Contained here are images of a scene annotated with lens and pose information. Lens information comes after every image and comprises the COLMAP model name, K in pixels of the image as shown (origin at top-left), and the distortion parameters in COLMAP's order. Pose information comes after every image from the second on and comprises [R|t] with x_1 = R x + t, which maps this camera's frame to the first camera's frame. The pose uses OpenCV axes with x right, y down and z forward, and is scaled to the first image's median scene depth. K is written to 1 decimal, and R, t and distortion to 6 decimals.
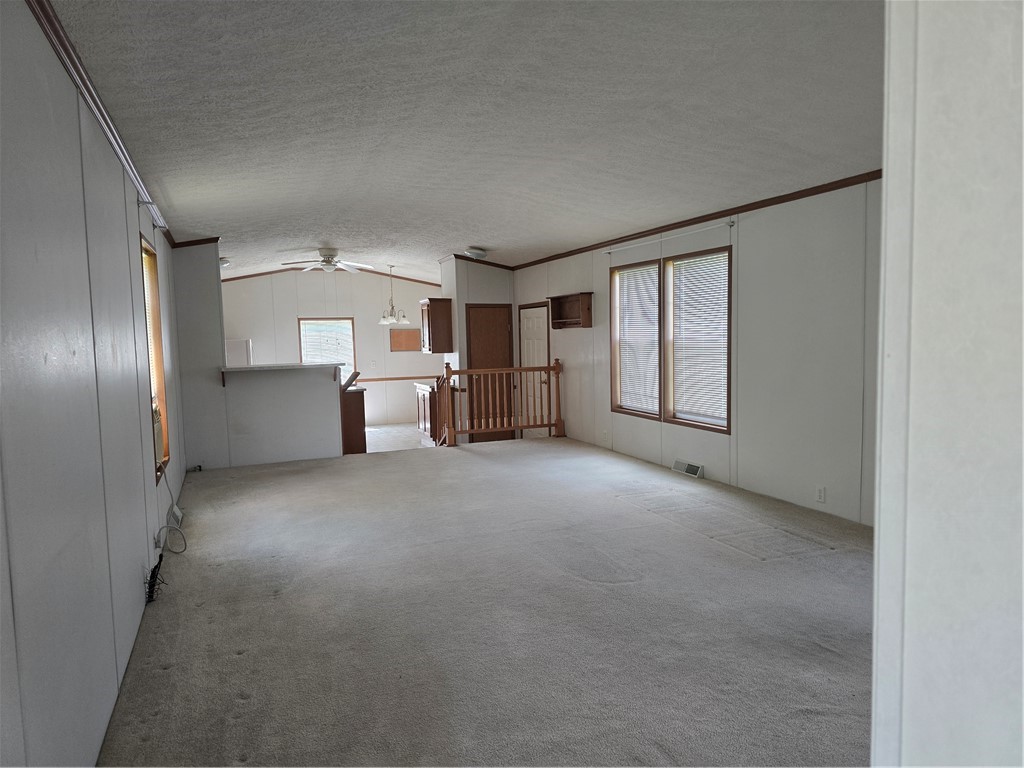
lens RADIAL K [[679.0, 0, 520.1], [0, 679.0, 384.1], [0, 0, 1]] dist [-0.003887, -0.004307]
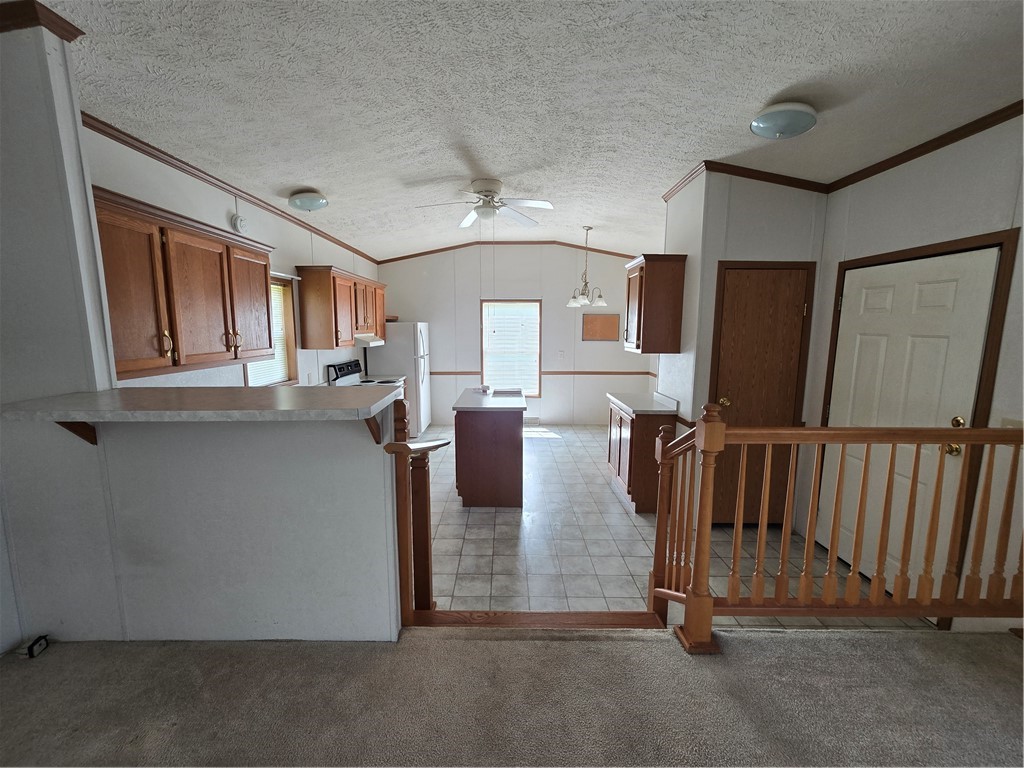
lens RADIAL K [[415.2, 0, 504.2], [0, 415.2, 380.3], [0, 0, 1]] dist [0.024590, 0.000013]
pose [[0.919375, 0.077974, -0.385577, -0.084121], [-0.052645, 0.995730, 0.075836, -0.036467], [0.389844, -0.049423, 0.919554, 0.532523]]
